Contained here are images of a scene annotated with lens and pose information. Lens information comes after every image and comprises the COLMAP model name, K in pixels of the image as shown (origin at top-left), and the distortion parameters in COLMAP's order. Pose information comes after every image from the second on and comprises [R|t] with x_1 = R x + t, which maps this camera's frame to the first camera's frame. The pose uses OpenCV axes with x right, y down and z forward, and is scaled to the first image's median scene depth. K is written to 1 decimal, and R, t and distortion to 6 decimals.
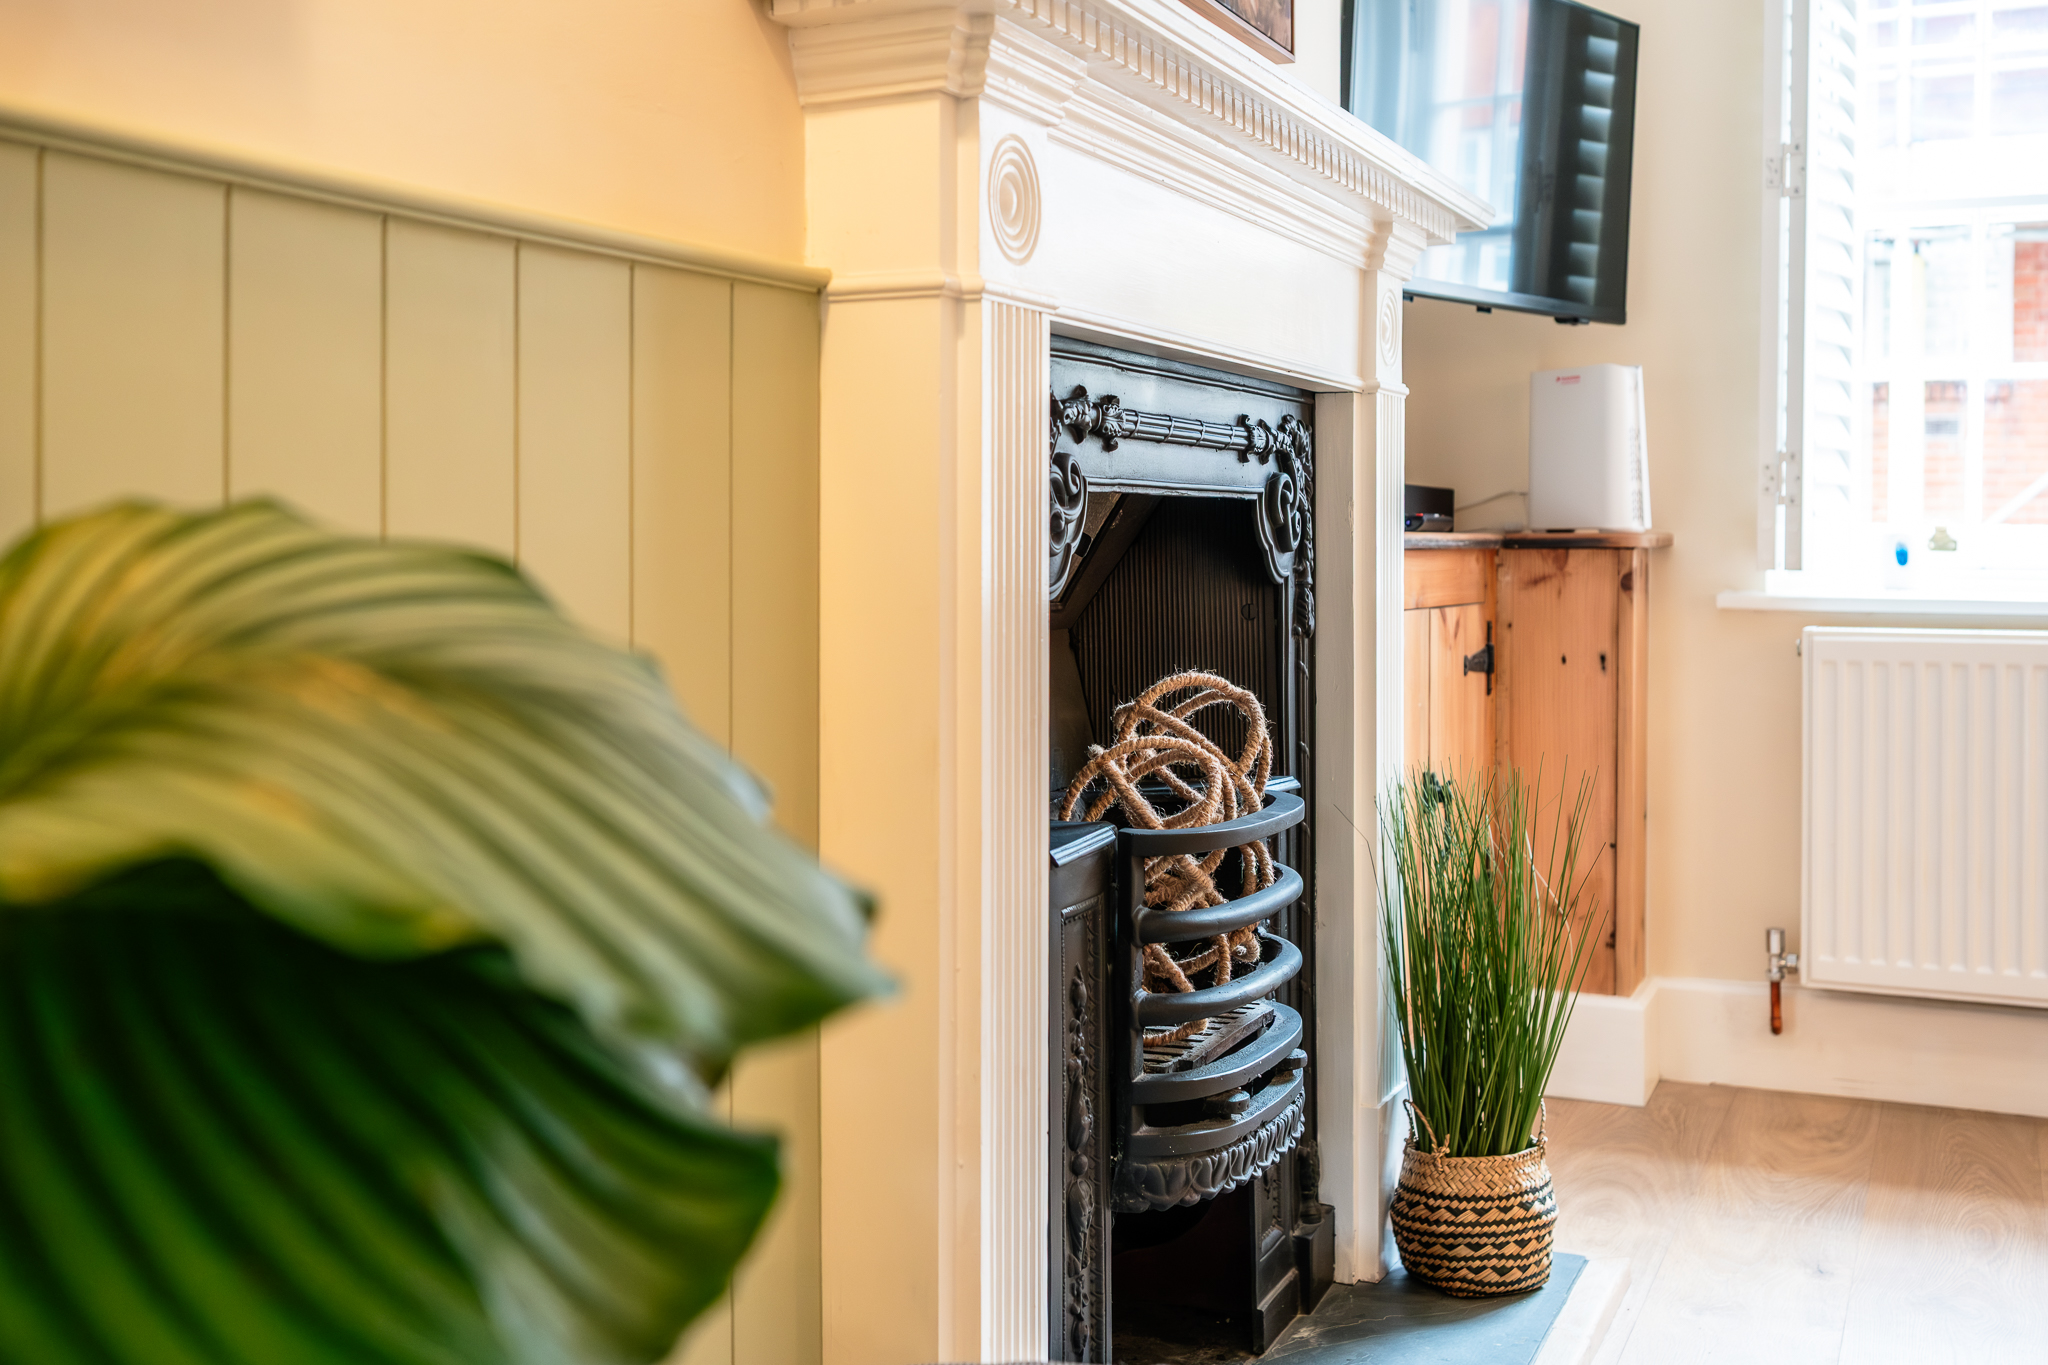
lens RADIAL K [[2028.2, 0, 1033.6], [0, 2028.2, 576.5], [0, 0, 1]] dist [-0.008834, 0.015878]
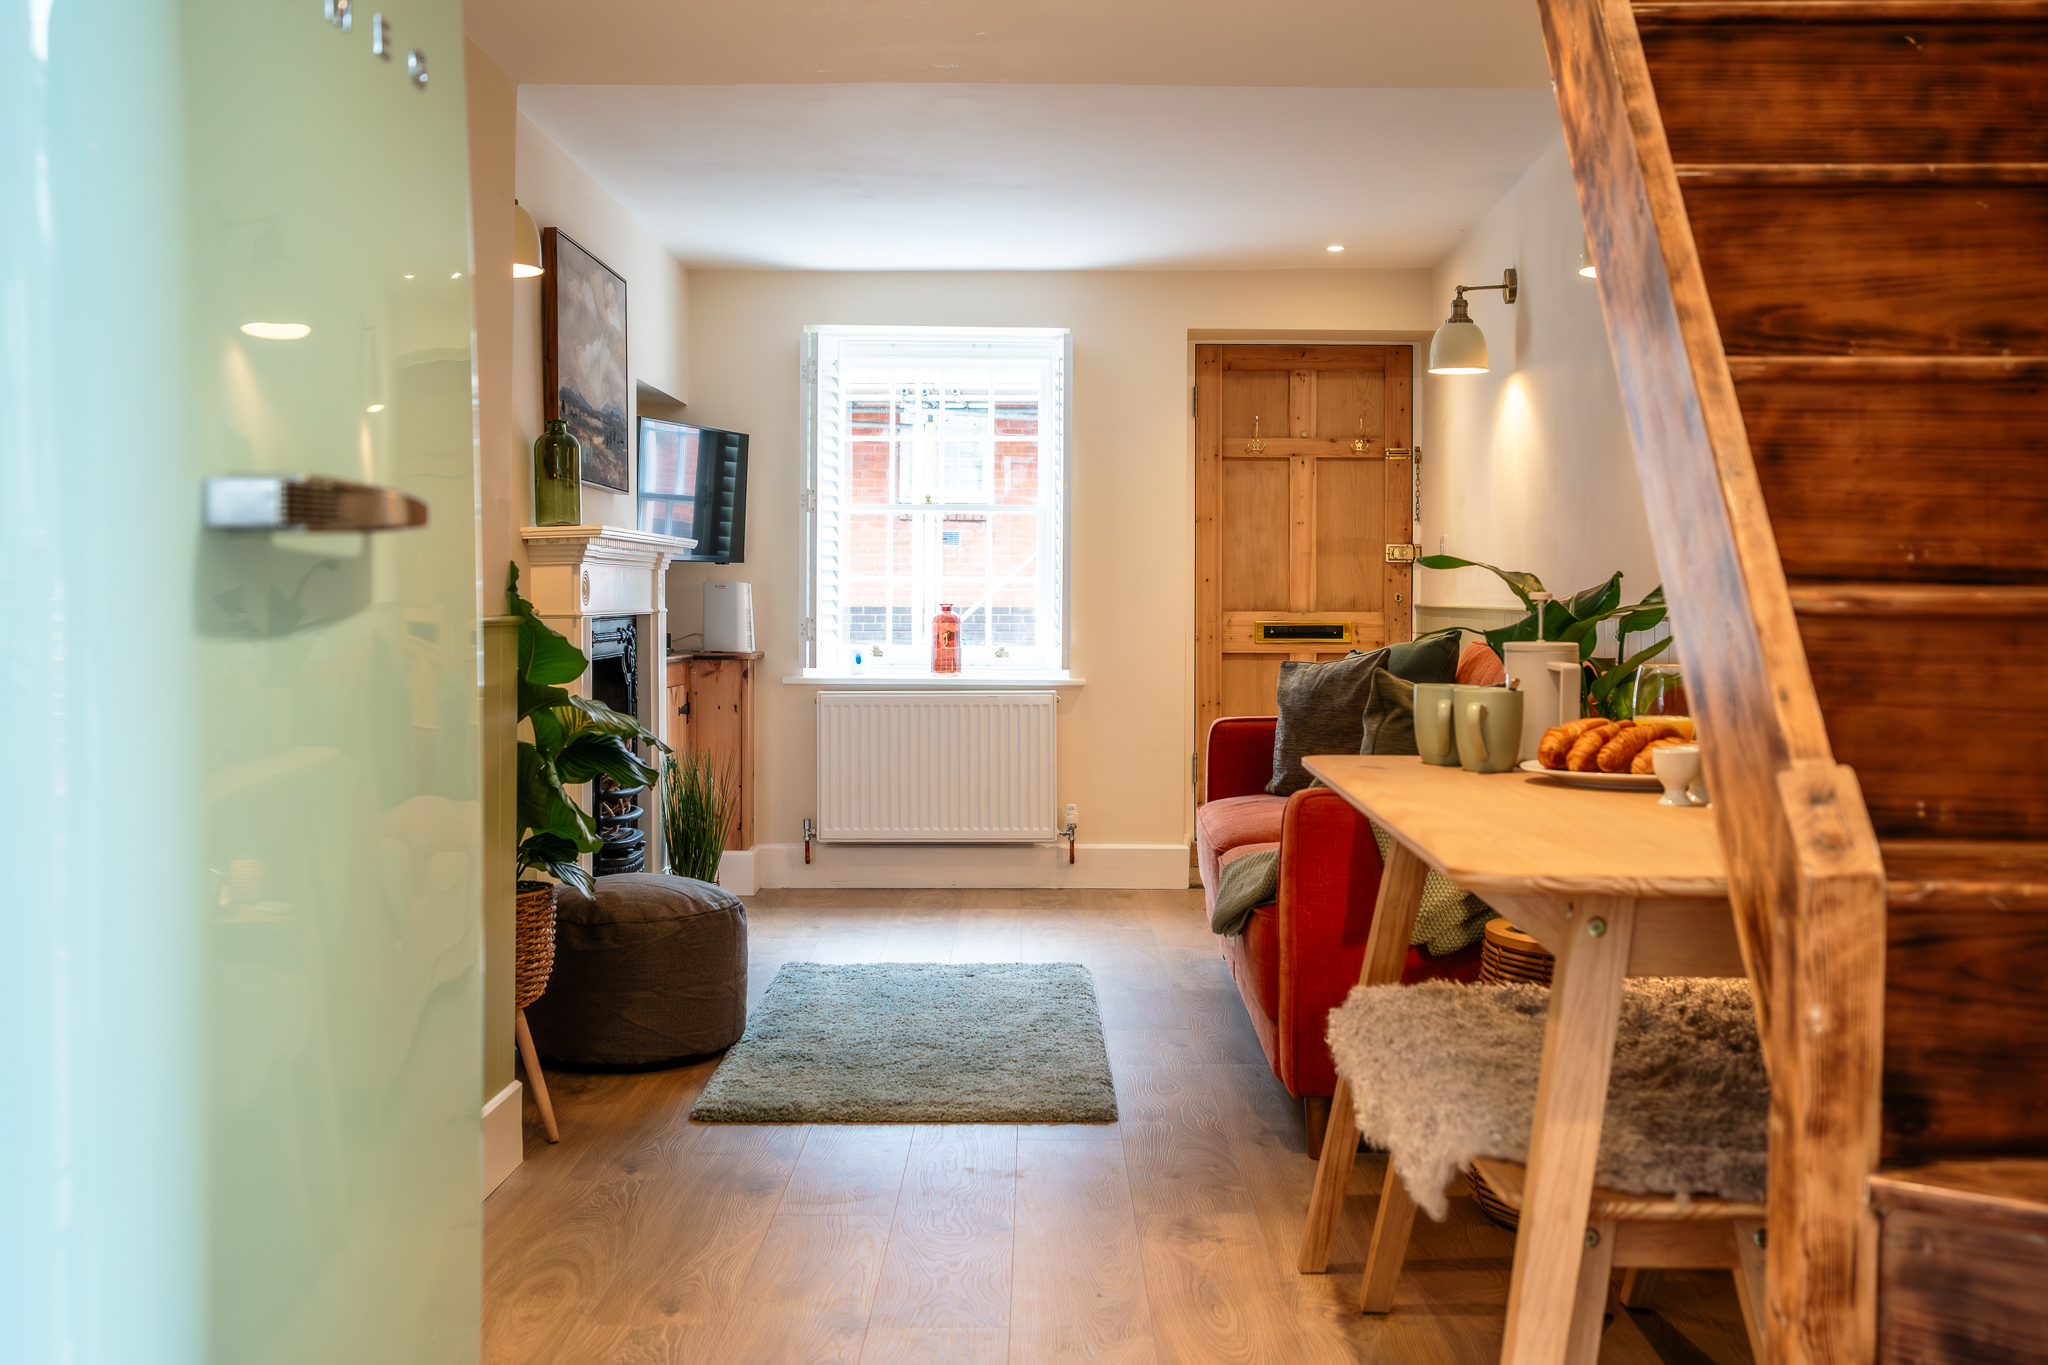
lens RADIAL K [[2028.2, 0, 1033.6], [0, 2028.2, 576.5], [0, 0, 1]] dist [-0.008834, 0.015878]
pose [[0.909339, 0.000417, 0.416055, -0.381361], [0.008622, 0.999766, -0.019846, -0.060640], [-0.415966, 0.021634, 0.909123, -1.278157]]
